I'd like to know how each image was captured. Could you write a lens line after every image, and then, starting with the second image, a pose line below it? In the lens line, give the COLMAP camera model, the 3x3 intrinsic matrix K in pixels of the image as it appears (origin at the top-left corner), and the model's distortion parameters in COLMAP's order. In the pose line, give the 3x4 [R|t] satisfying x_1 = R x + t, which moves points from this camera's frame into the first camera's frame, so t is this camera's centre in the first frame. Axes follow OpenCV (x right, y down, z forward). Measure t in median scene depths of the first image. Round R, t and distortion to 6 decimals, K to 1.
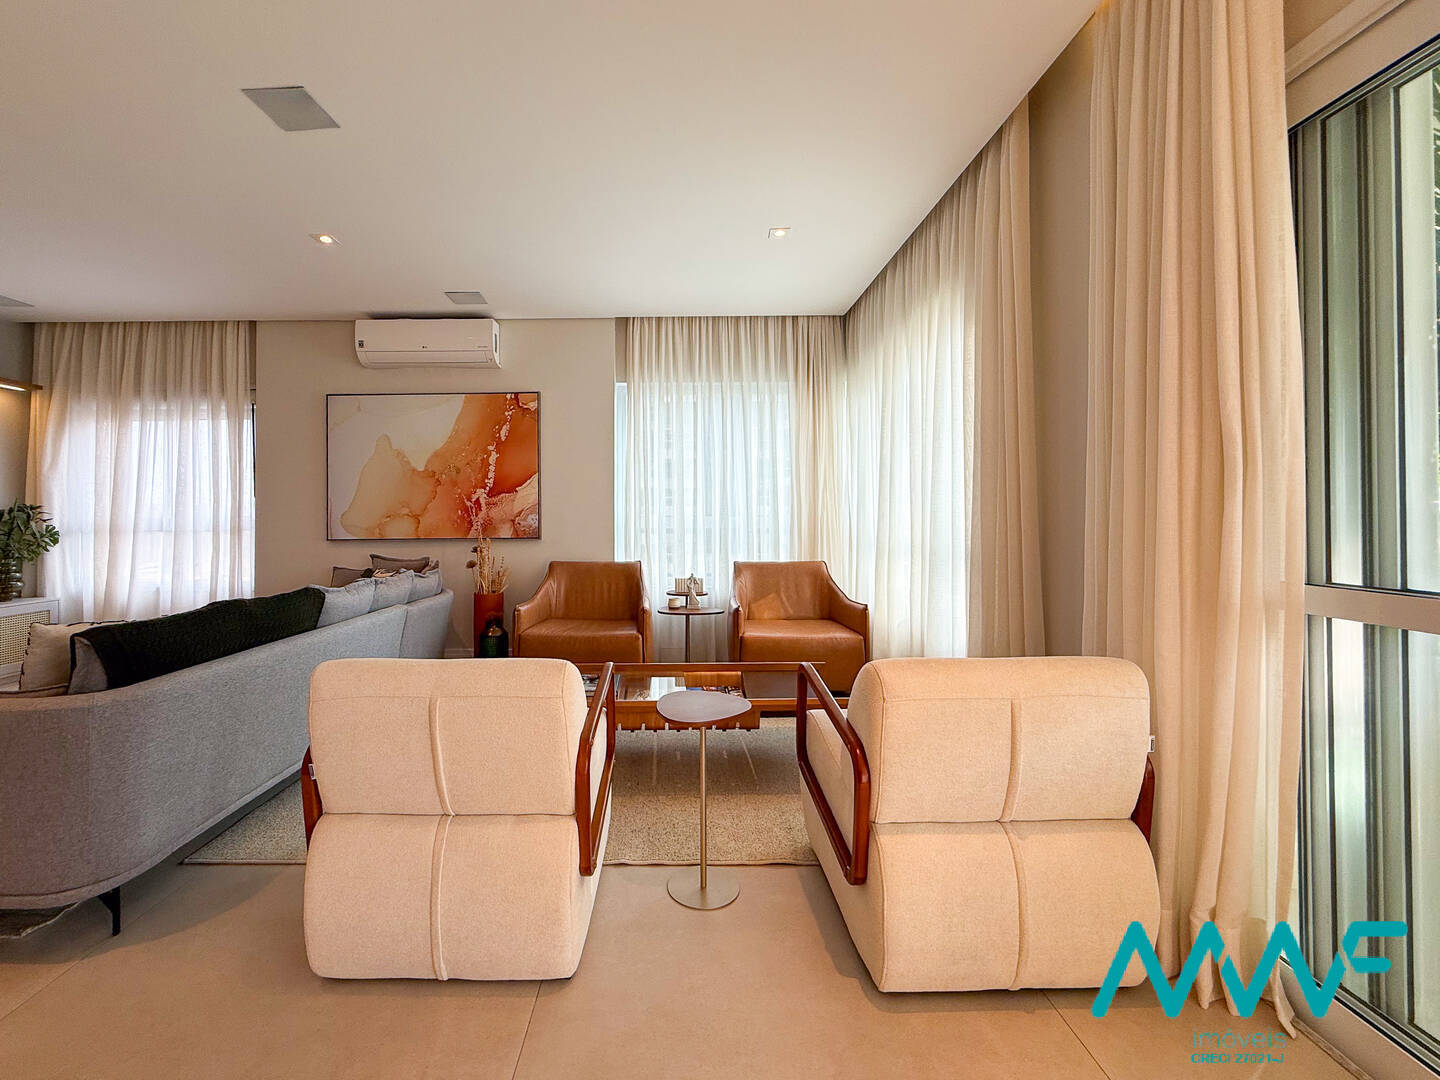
lens RADIAL K [[574.6, 0, 720.4], [0, 574.6, 532.2], [0, 0, 1]] dist [0.002300, 0.000359]
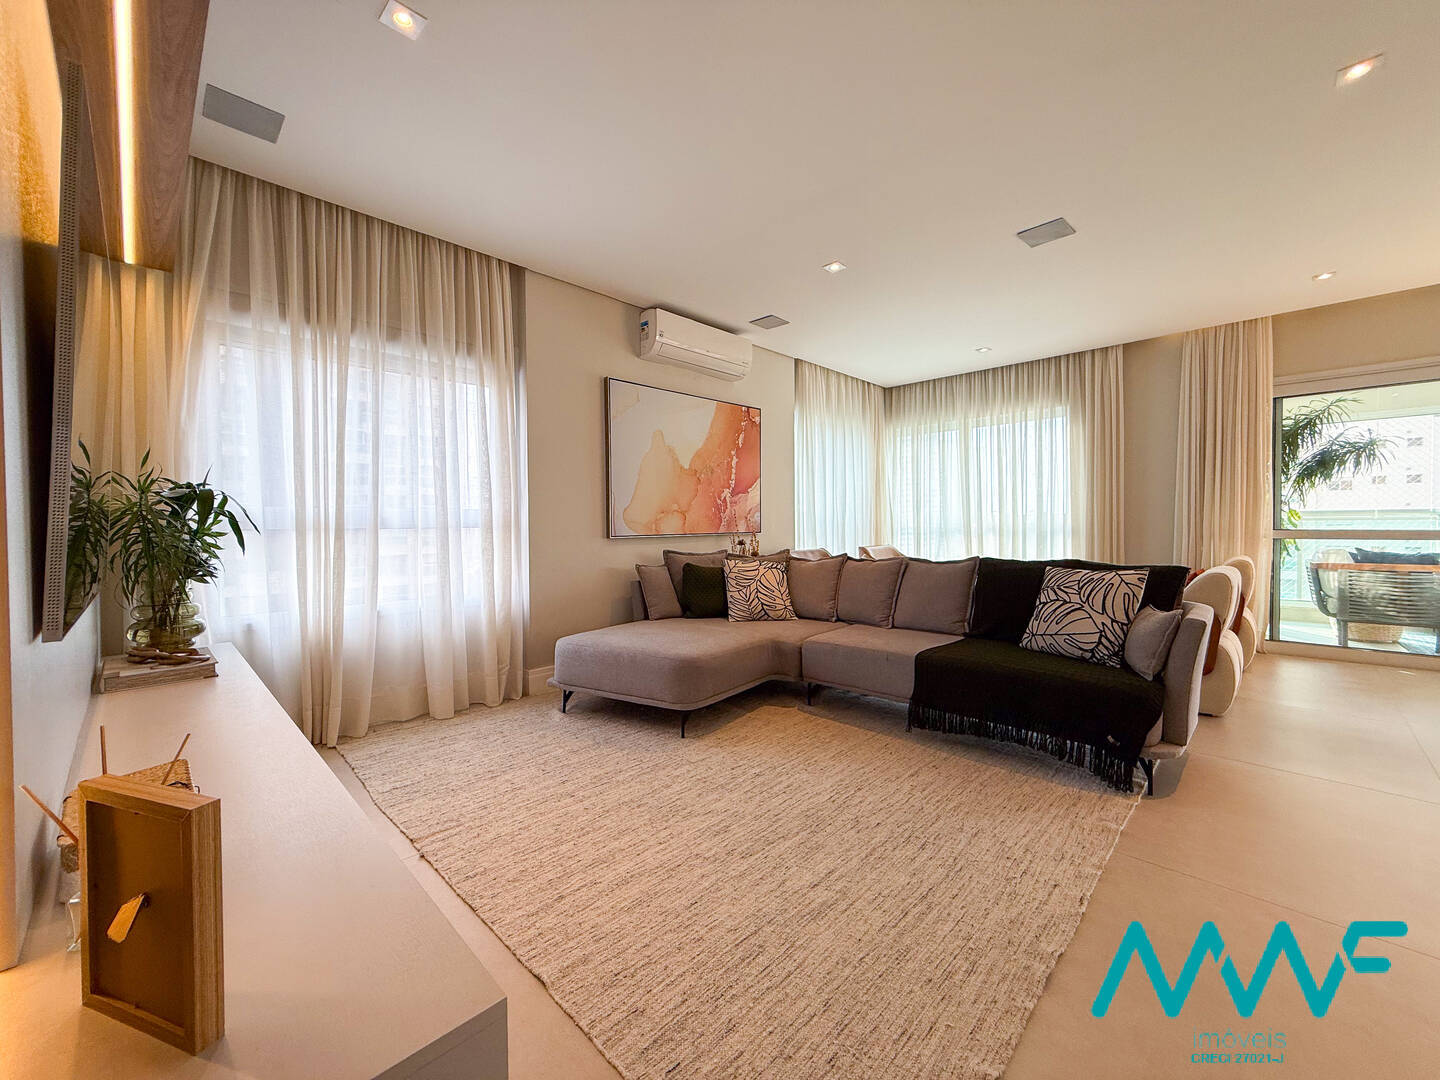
lens RADIAL K [[574.6, 0, 725.7], [0, 574.6, 540.1], [0, 0, 1]] dist [0.002300, 0.000359]
pose [[0.687788, -0.022332, 0.725568, -1.230091], [-0.008750, 0.999199, 0.039049, -0.019356], [-0.725859, -0.033206, 0.687042, 0.230502]]
